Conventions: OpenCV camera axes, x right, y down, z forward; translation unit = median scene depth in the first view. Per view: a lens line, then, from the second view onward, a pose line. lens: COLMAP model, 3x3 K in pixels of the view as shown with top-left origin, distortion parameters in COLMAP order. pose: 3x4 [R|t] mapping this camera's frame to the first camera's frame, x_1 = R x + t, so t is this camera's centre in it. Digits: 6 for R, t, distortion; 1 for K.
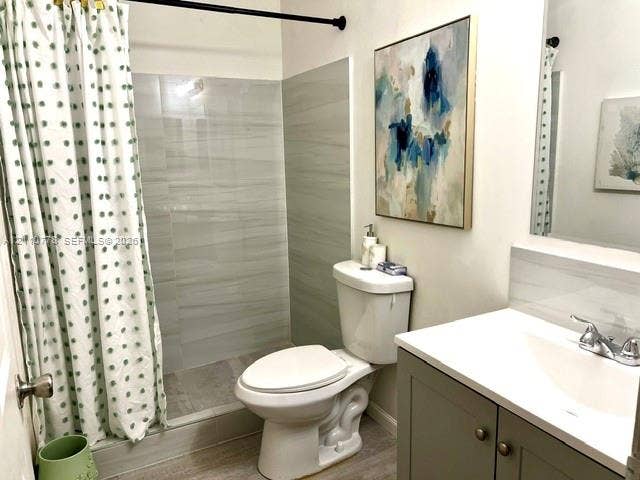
lens RADIAL K [[471.0, 0, 320.0], [0, 471.0, 240.0], [0, 0, 1]] dist [0.053719, -0.091920]
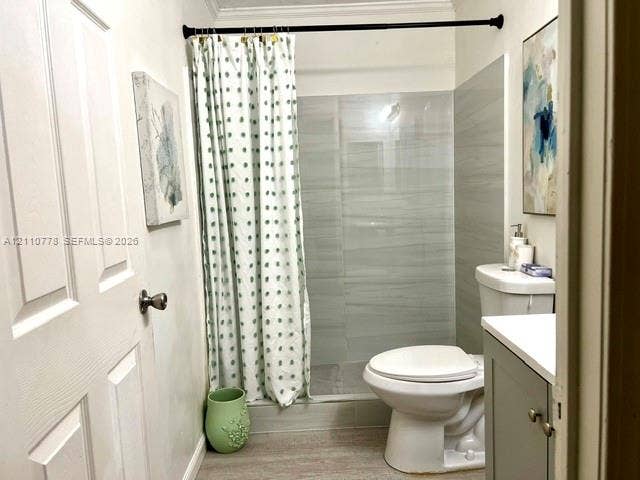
lens RADIAL K [[471.0, 0, 320.0], [0, 471.0, 240.0], [0, 0, 1]] dist [0.053719, -0.091920]
pose [[0.894171, 0.034345, -0.446406, 0.197650], [-0.061352, 0.997047, -0.046182, 0.074309], [0.443502, 0.068682, 0.893638, -0.016696]]
